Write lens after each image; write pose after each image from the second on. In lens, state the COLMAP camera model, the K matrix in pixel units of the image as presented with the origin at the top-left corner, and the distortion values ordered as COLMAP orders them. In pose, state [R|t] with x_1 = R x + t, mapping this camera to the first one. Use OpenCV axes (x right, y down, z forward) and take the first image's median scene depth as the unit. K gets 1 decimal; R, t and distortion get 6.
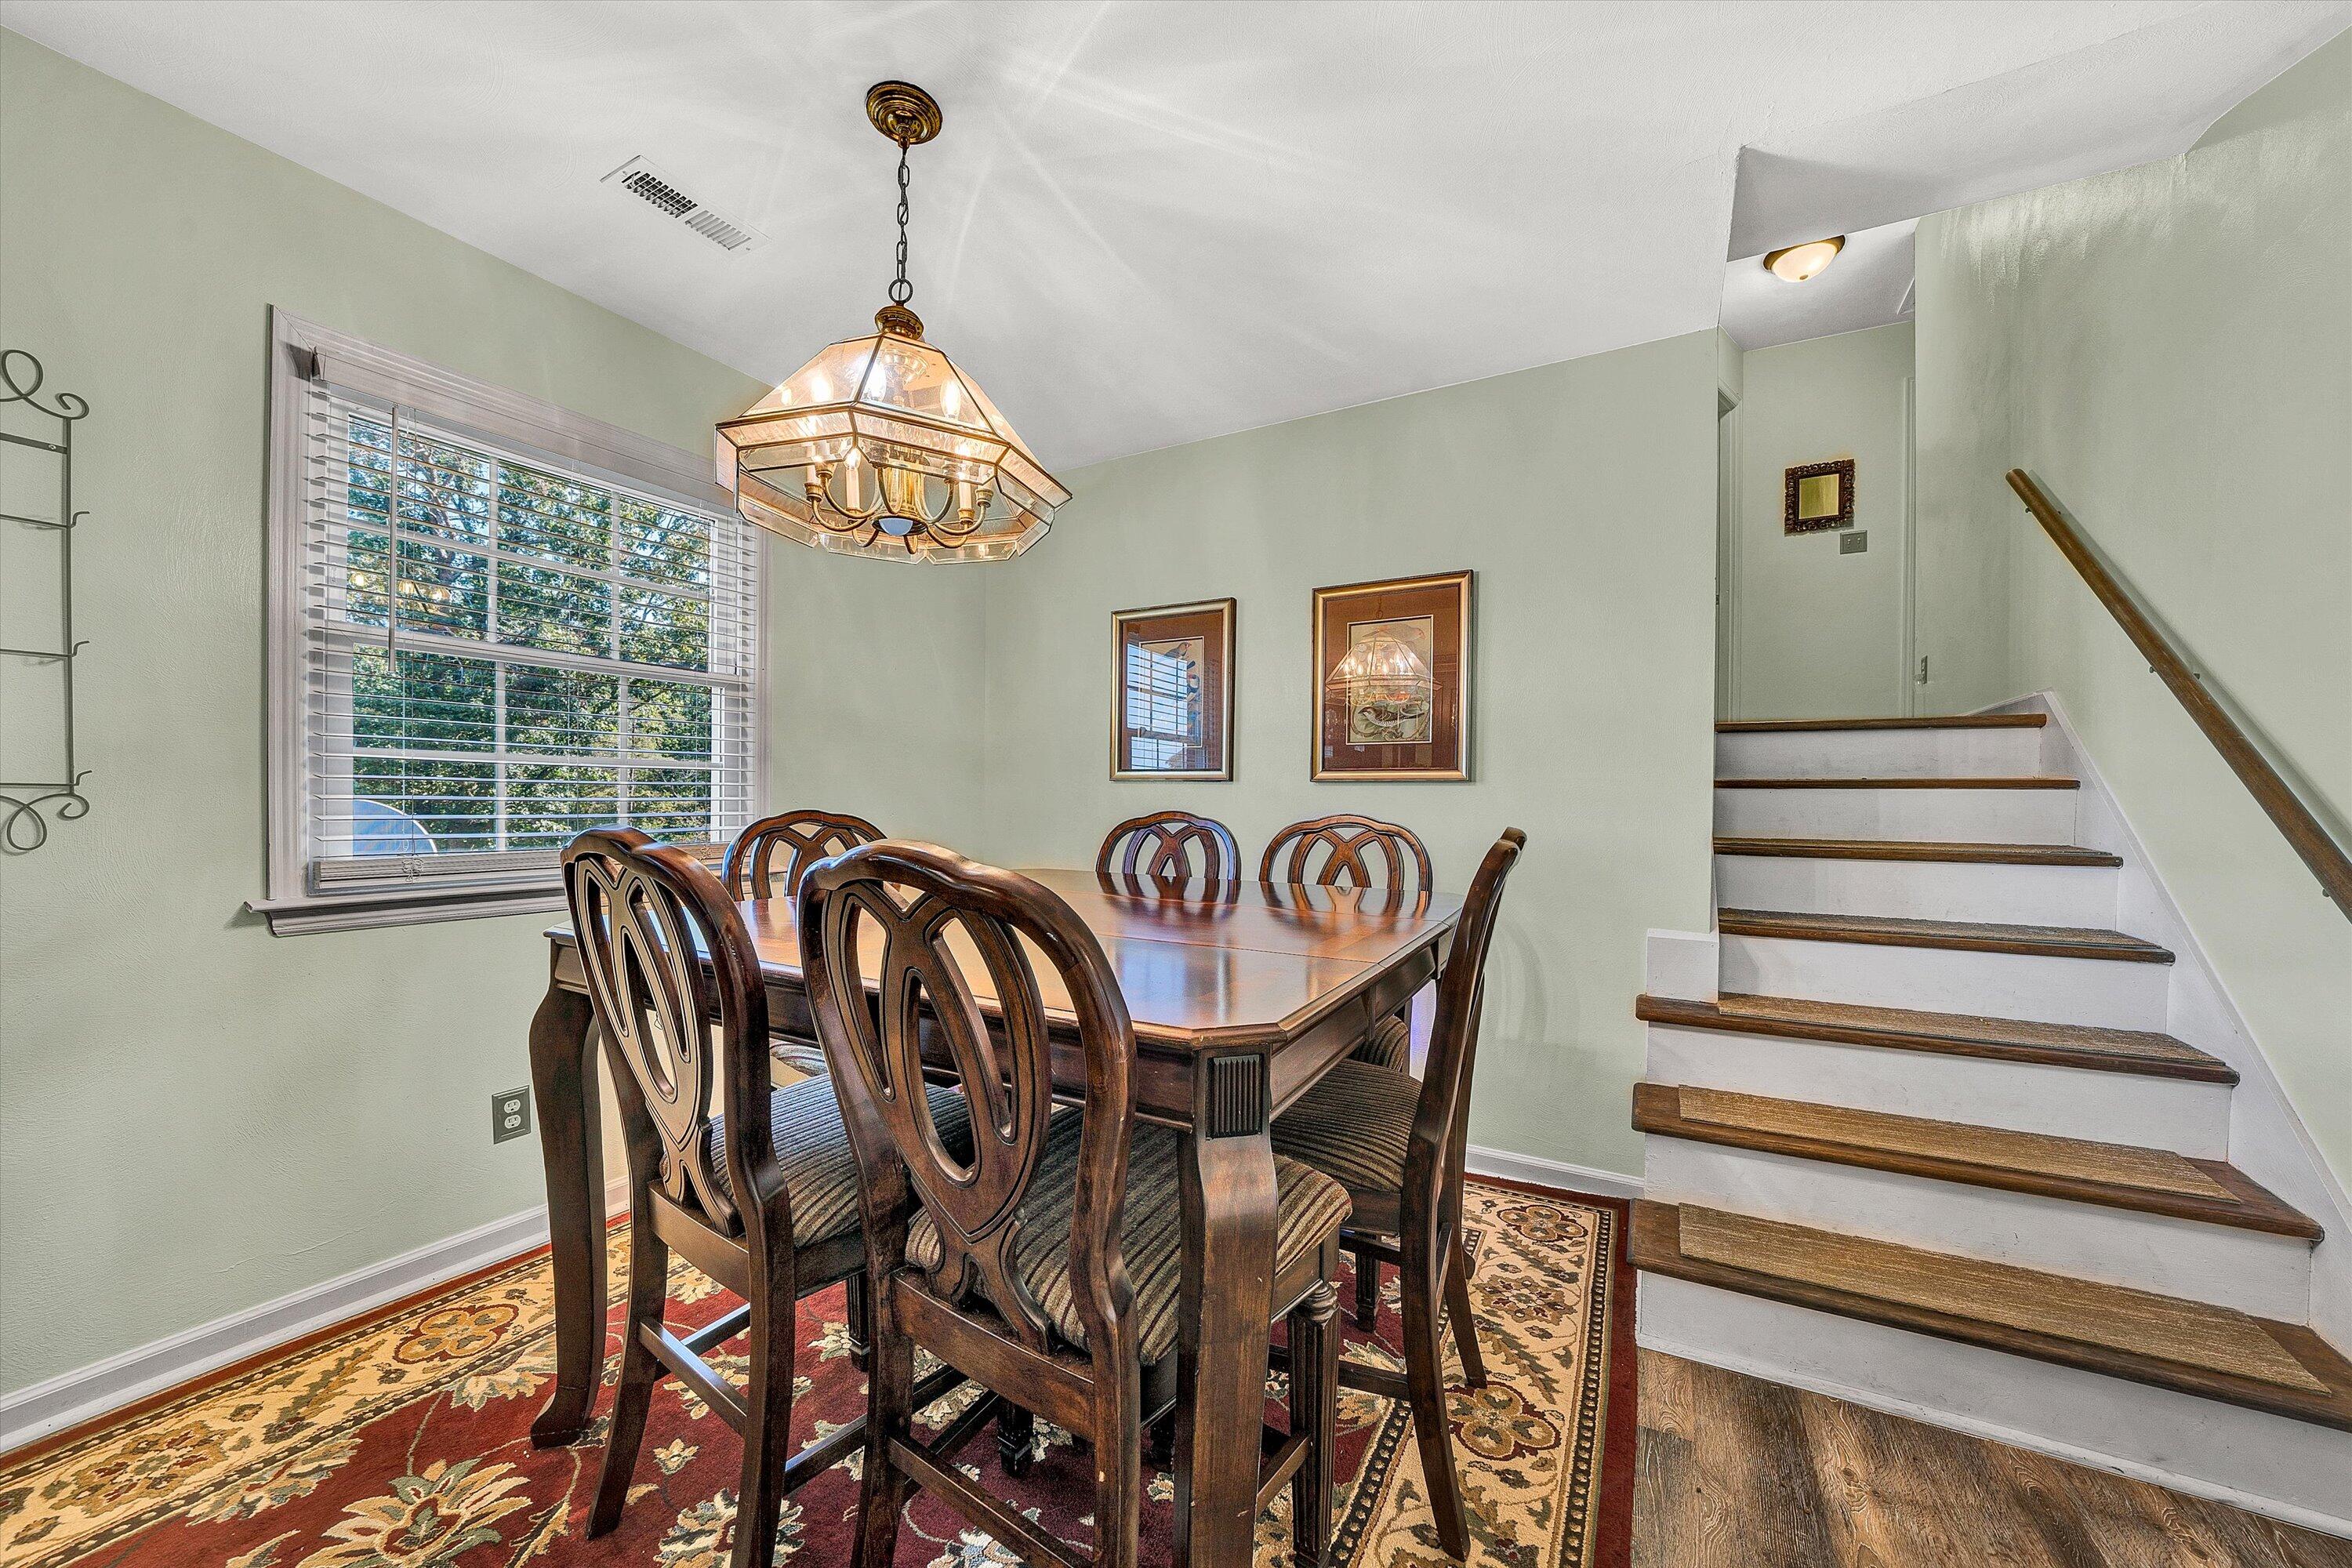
lens RADIAL K [[865.8, 0, 1173.8], [0, 865.8, 810.0], [0, 0, 1]] dist [-0.008702, 0.000015]
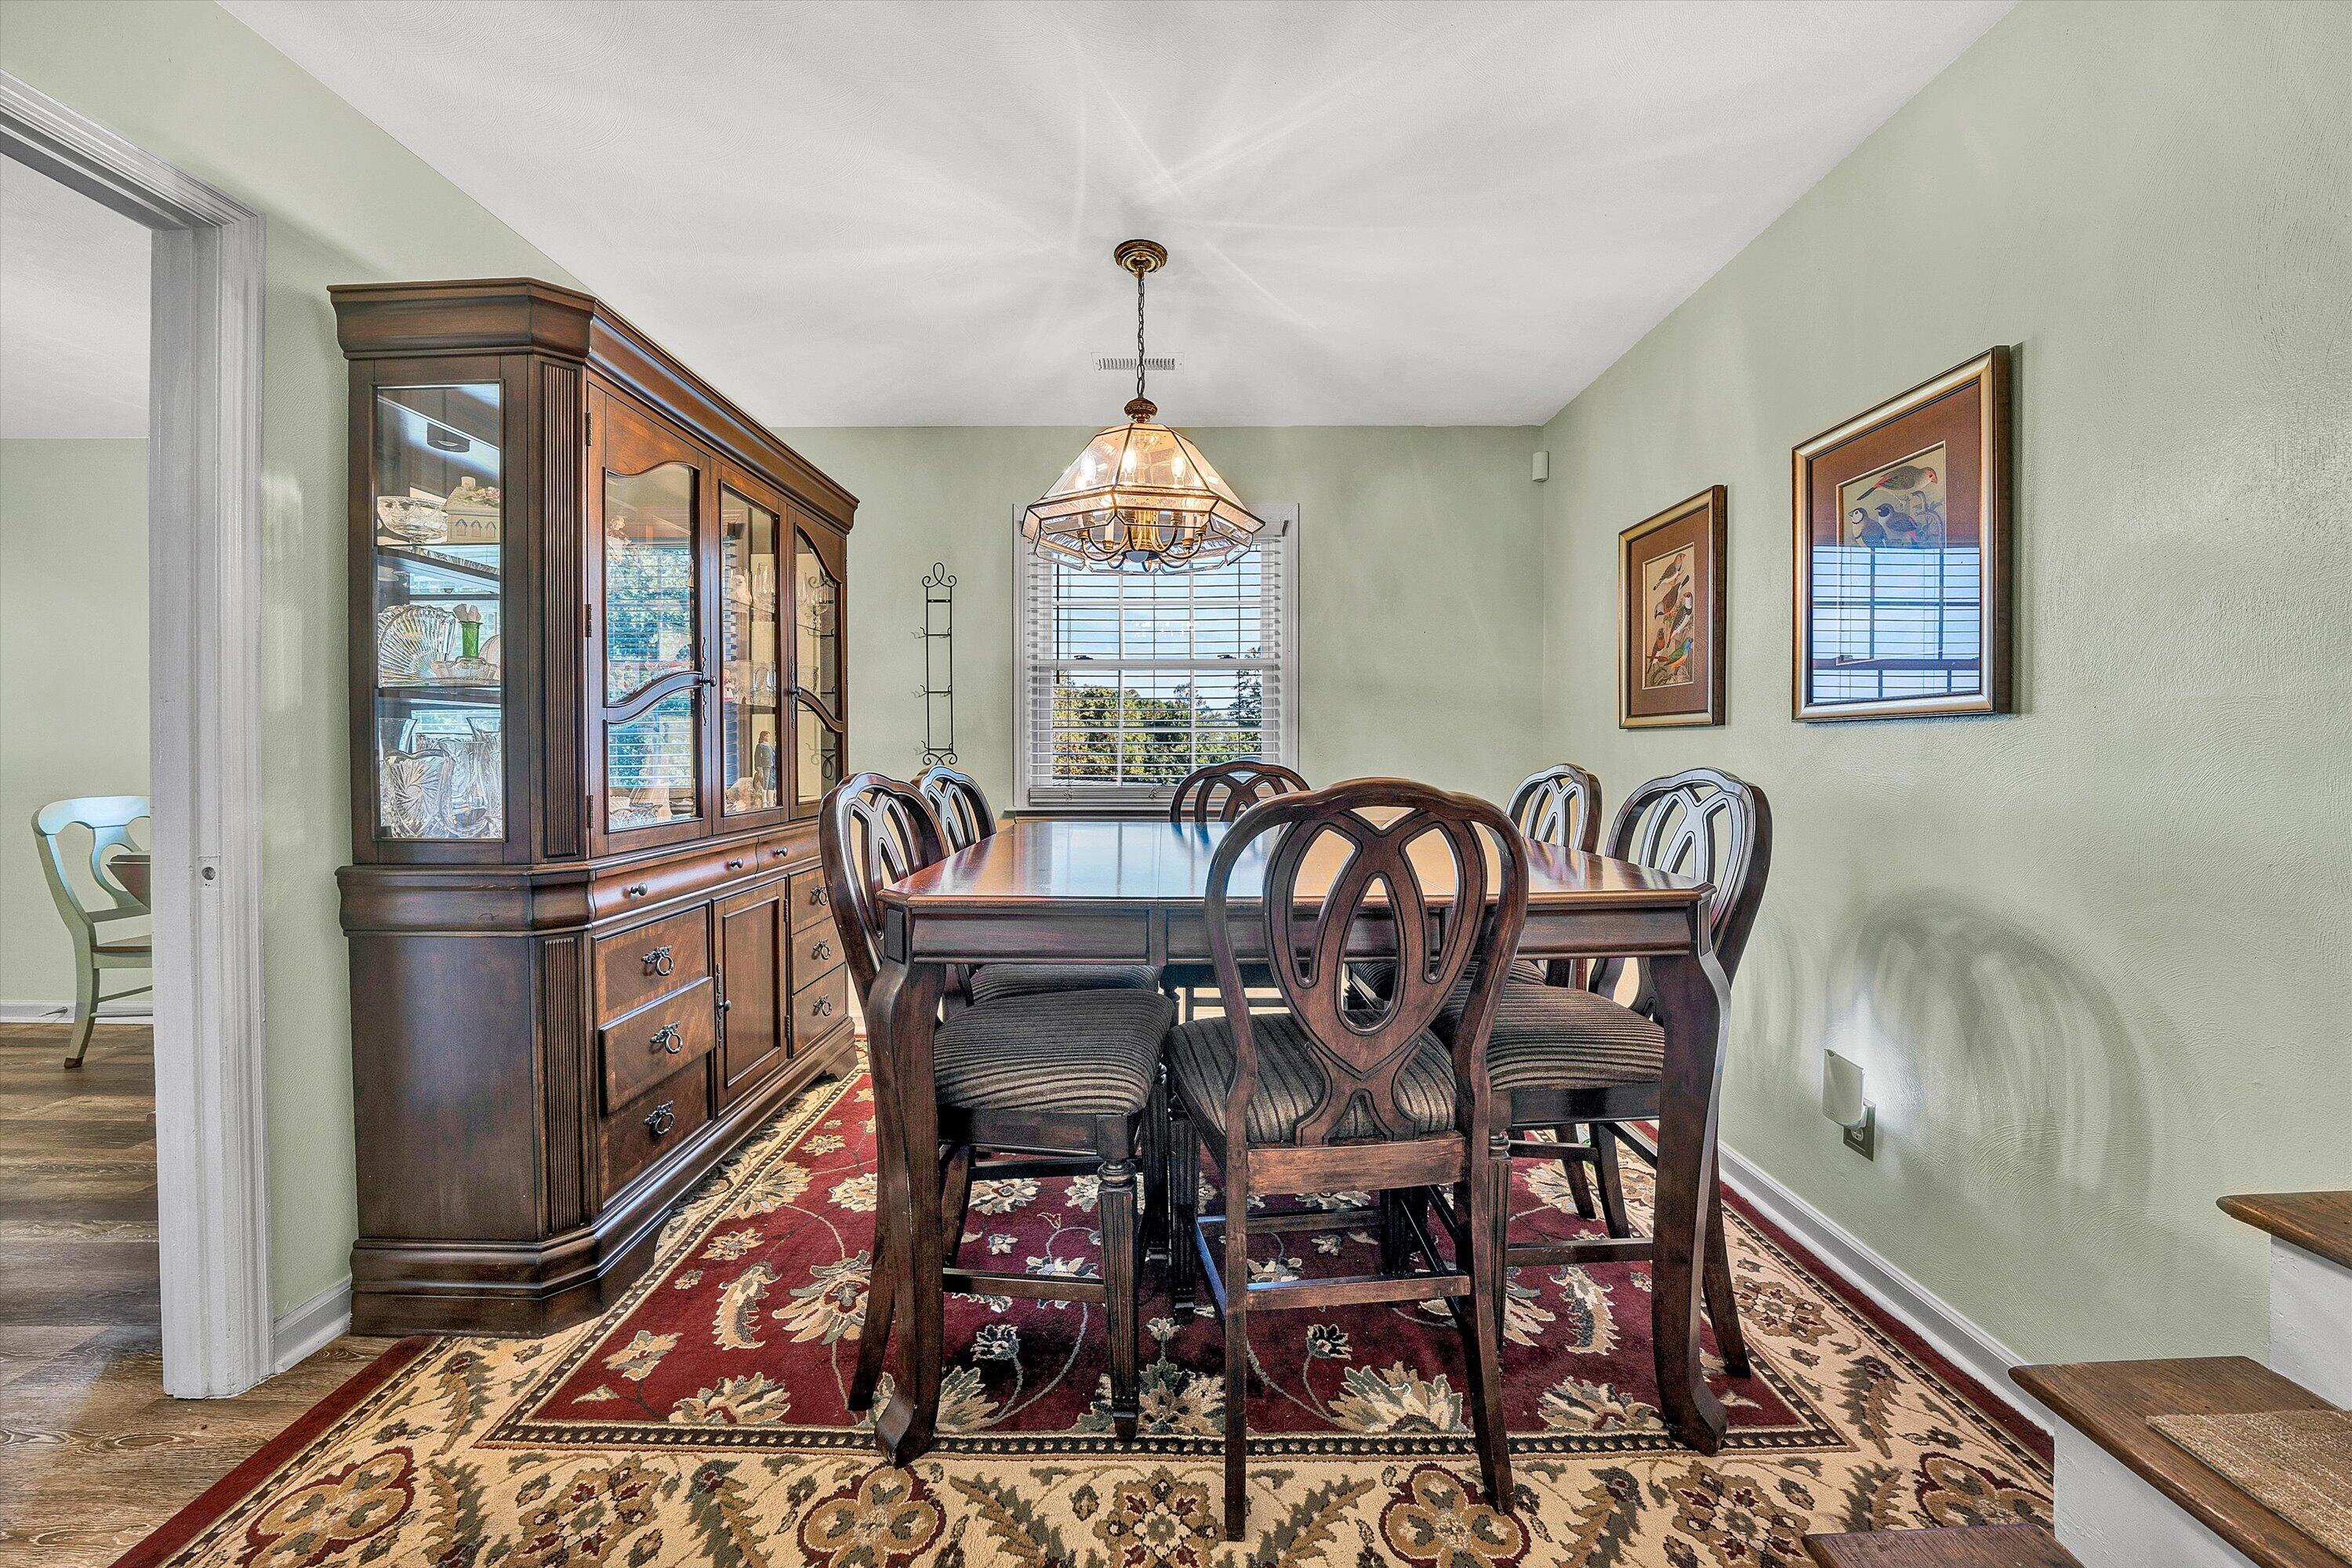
lens RADIAL K [[874.6, 0, 1174.3], [0, 874.6, 756.8], [0, 0, 1]] dist [-0.001495, -0.000054]
pose [[0.474532, -0.006031, -0.880218, 0.680396], [-0.010227, 0.999871, -0.012364, 0.011446], [0.880179, 0.014869, 0.474409, 0.278033]]
